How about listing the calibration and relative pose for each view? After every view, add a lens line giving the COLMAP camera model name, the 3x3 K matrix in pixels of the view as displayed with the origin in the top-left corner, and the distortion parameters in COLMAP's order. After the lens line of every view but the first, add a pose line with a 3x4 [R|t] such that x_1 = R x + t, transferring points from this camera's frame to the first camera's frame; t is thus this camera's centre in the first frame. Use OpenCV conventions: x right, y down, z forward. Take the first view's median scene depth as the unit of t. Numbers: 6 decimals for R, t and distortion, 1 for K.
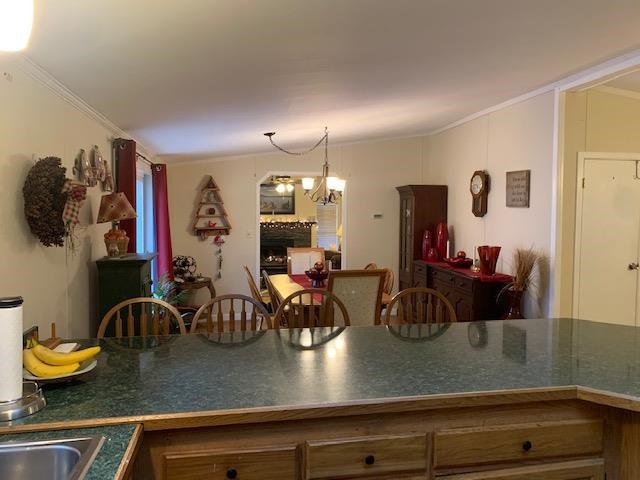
lens RADIAL K [[496.3, 0, 307.5], [0, 496.3, 231.5], [0, 0, 1]] dist [0.026224, -0.029693]
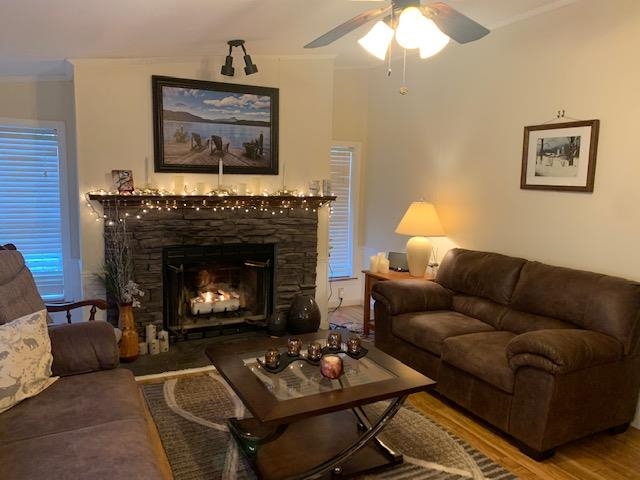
lens RADIAL K [[496.3, 0, 319.9], [0, 496.3, 238.9], [0, 0, 1]] dist [0.026224, -0.029693]
pose [[0.953844, -0.018949, 0.299706, -0.106170], [-0.006605, 0.996442, 0.084022, -0.018160], [-0.300231, -0.082123, 0.950325, 0.645131]]
